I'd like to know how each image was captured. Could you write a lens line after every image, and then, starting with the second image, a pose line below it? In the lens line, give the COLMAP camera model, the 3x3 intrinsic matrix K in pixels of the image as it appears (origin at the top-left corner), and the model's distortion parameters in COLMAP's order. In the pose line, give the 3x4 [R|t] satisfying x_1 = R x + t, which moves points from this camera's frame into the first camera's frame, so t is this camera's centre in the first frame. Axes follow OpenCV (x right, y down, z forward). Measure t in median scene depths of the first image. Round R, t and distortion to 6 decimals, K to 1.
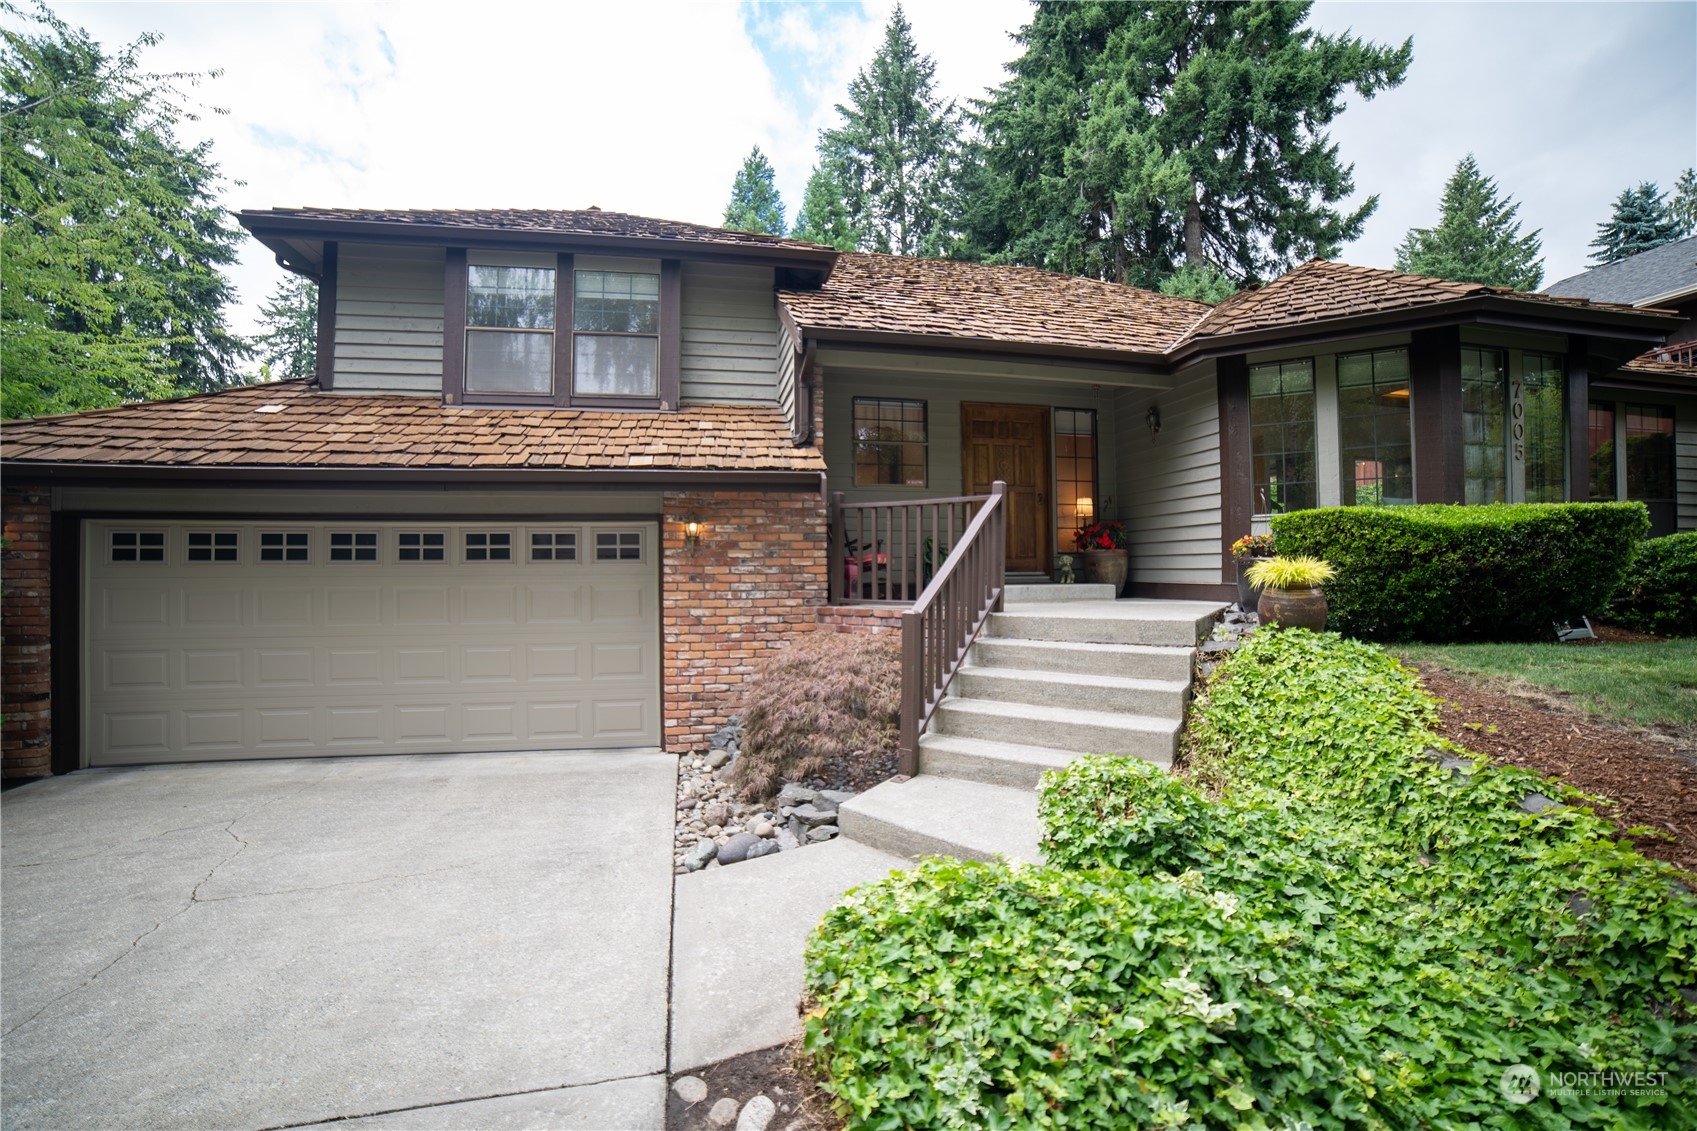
lens RADIAL K [[707.4, 0, 848.5], [0, 707.4, 565.5], [0, 0, 1]] dist [-0.088390, 0.028350]
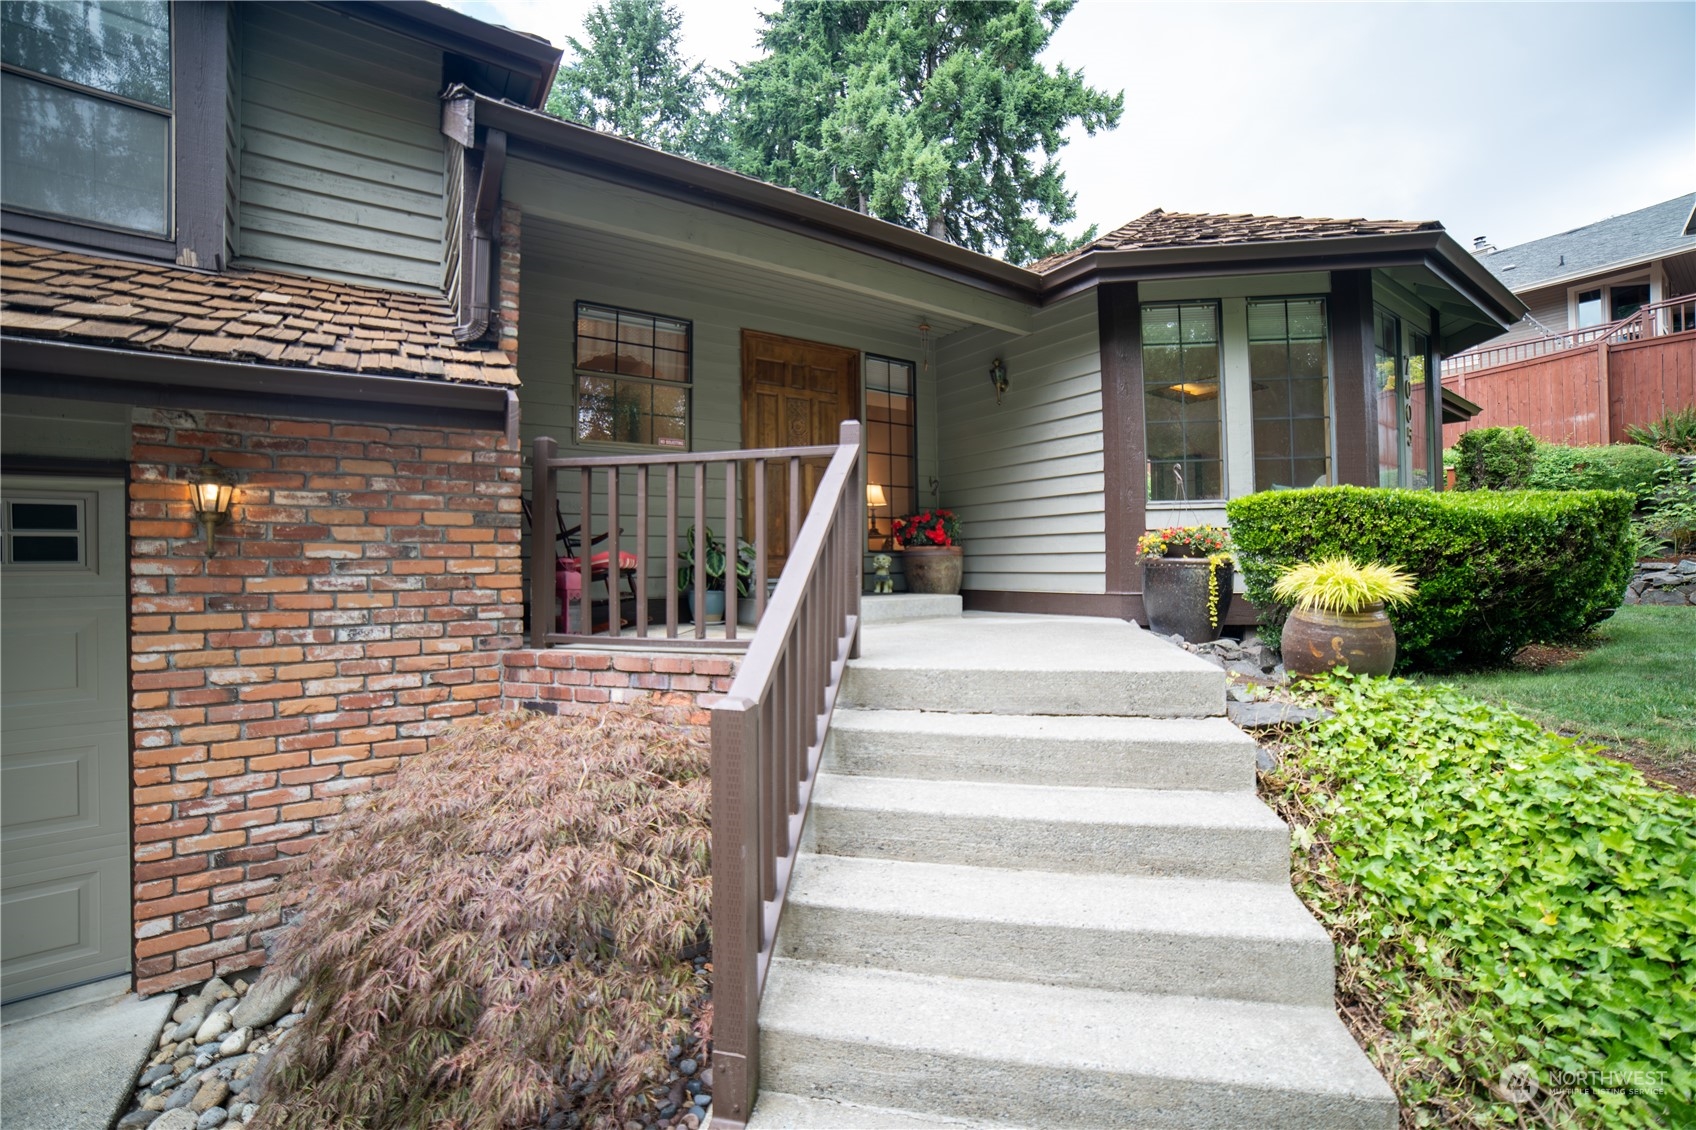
lens RADIAL K [[704.9, 0, 848.7], [0, 704.9, 563.5], [0, 0, 1]] dist [-0.111860, 0.040127]
pose [[0.927873, -0.002717, 0.372887, 0.004339], [0.002513, 0.999996, 0.001035, -0.007082], [-0.372888, -0.000023, 0.927876, 0.424336]]
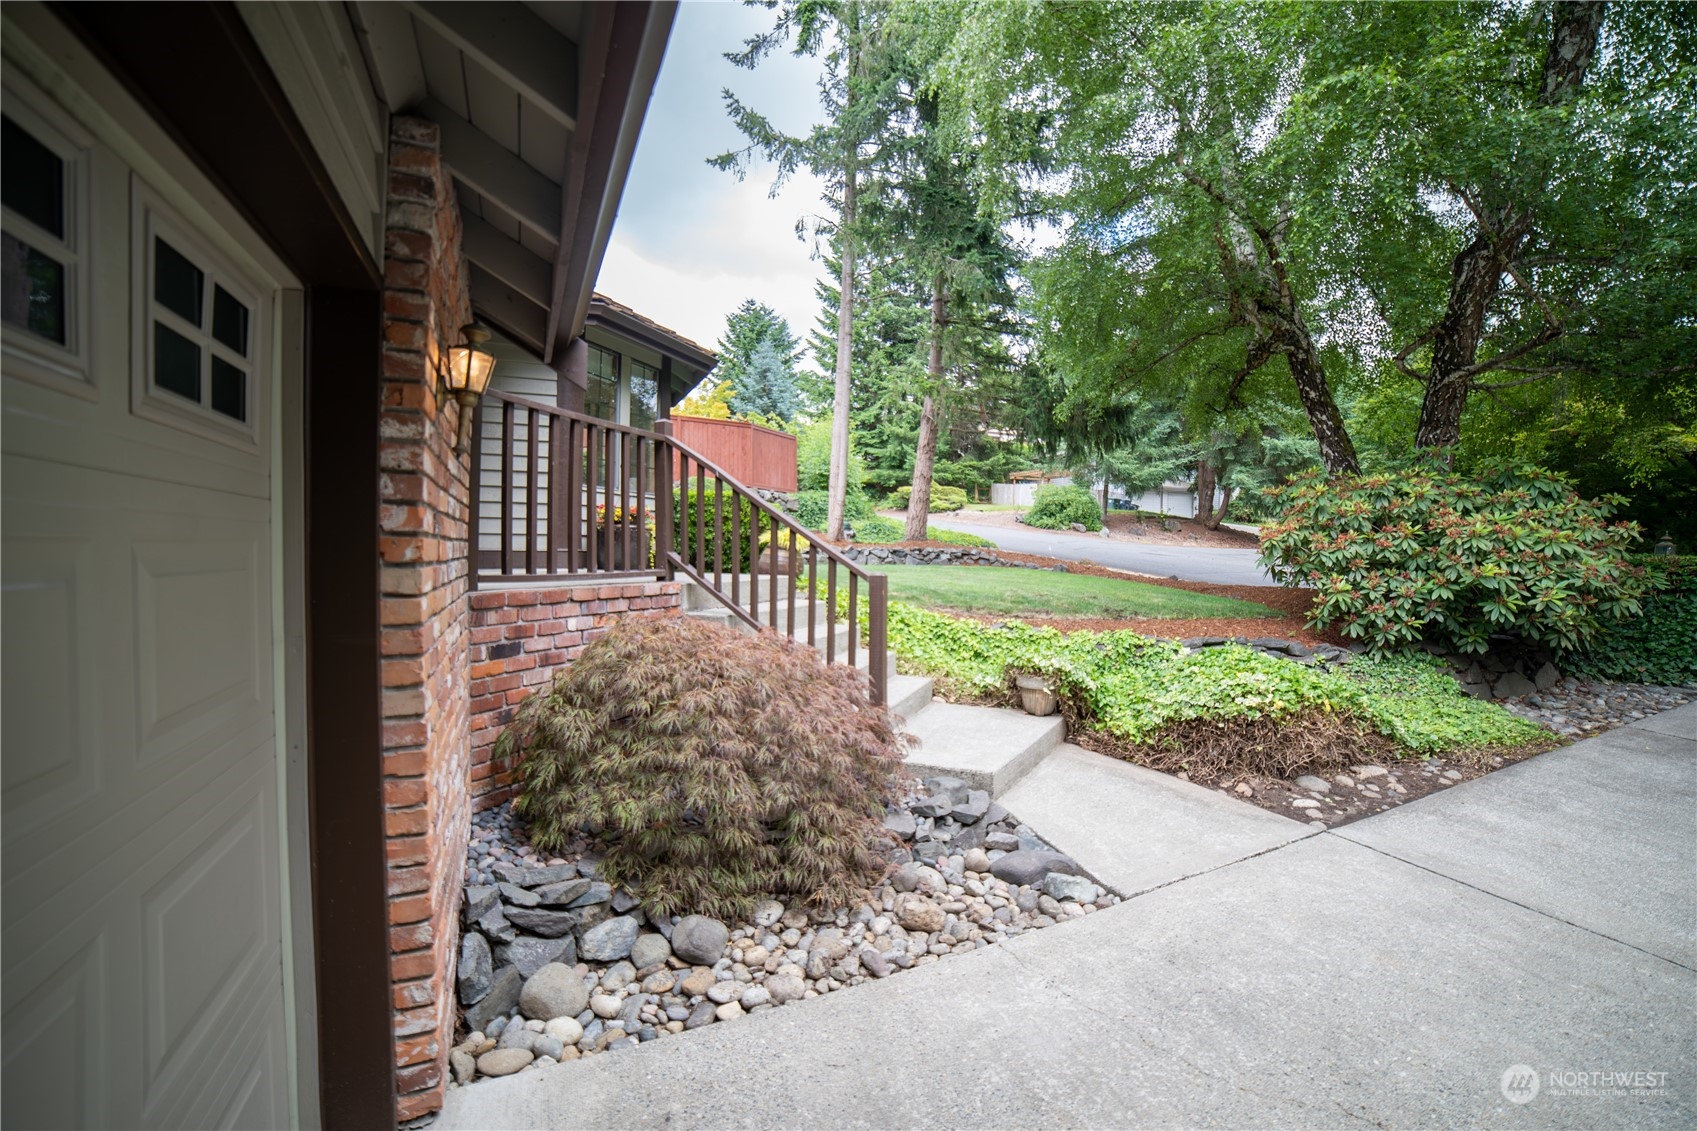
lens RADIAL K [[699.6, 0, 874.9], [0, 699.6, 564.6], [0, 0, 1]] dist [-0.000367, -0.000043]
pose [[-0.277845, -0.020743, 0.960402, -0.544073], [-0.018736, 0.999694, 0.016172, 0.026797], [-0.960443, -0.013501, -0.278148, 0.862218]]
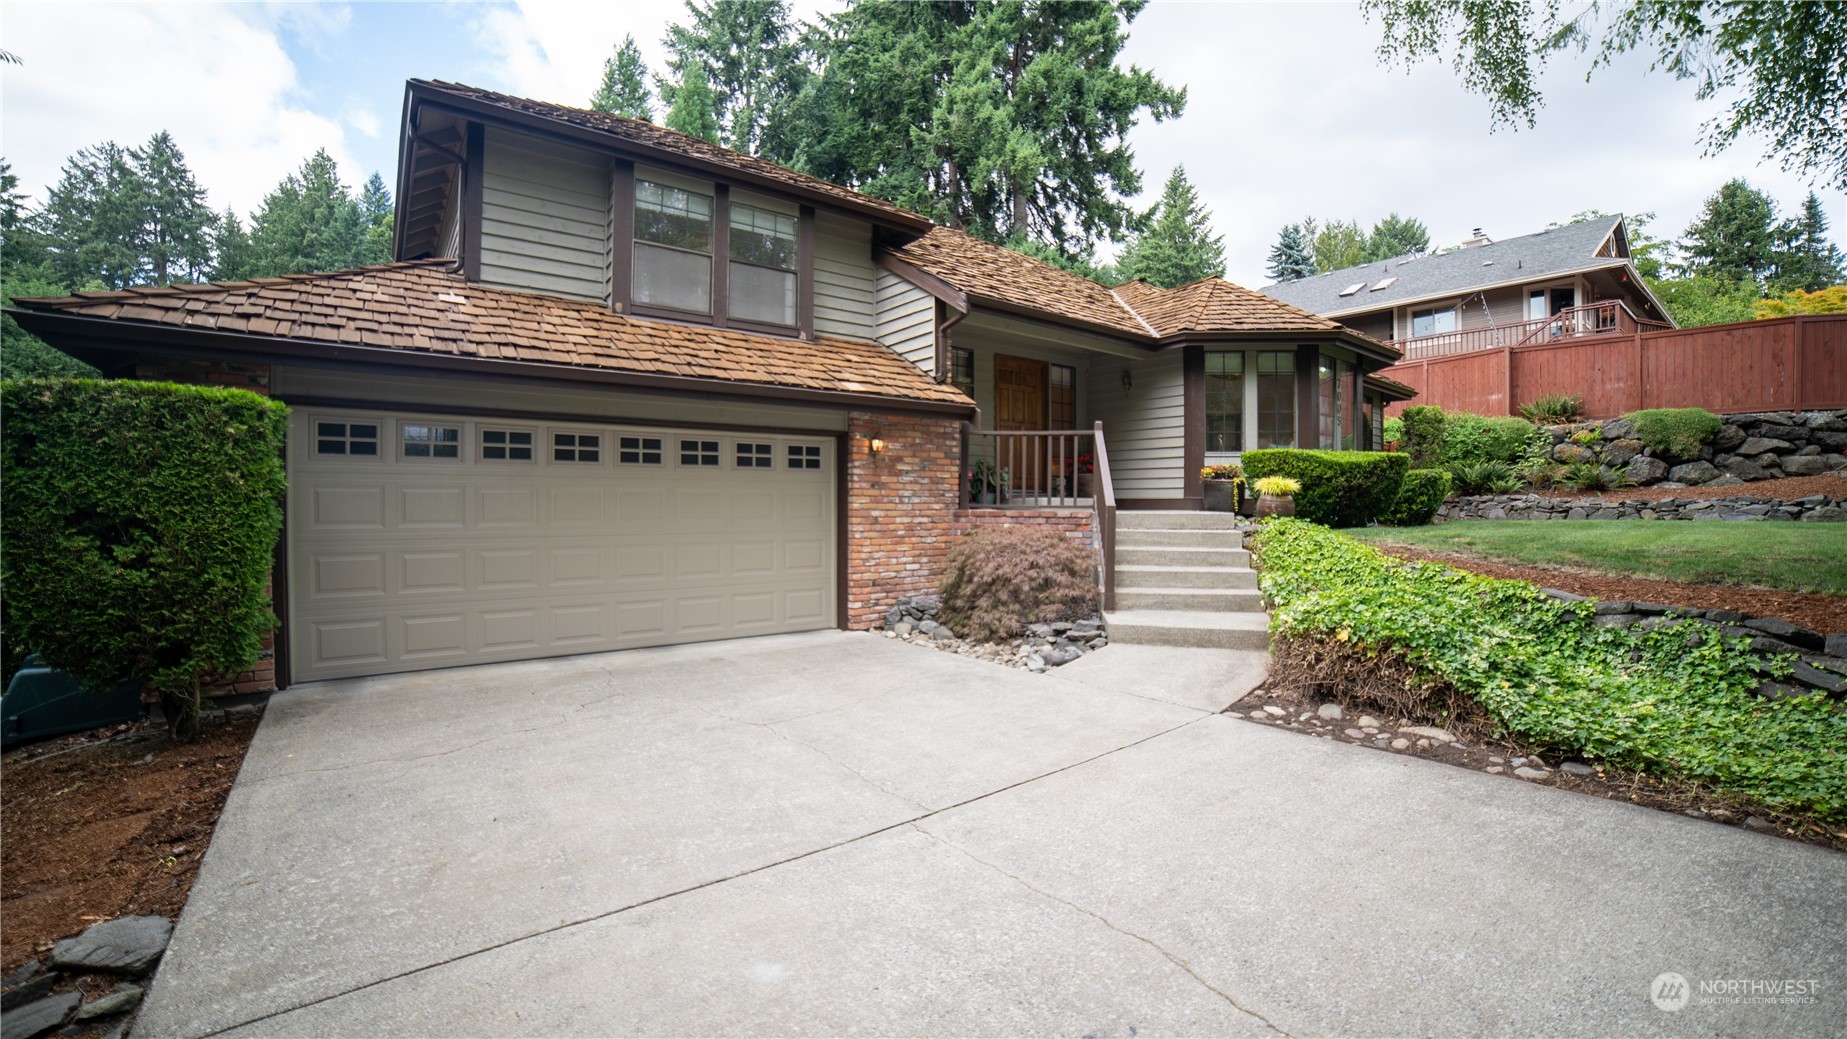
lens RADIAL K [[752.6, 0, 933.0], [0, 752.6, 519.2], [0, 0, 1]] dist [-0.081422, 0.000054]
pose [[0.897836, 0.000285, 0.440331, -0.666881], [-0.011398, 0.999680, 0.022593, 0.043644], [-0.440183, -0.025304, 0.897551, -0.202693]]
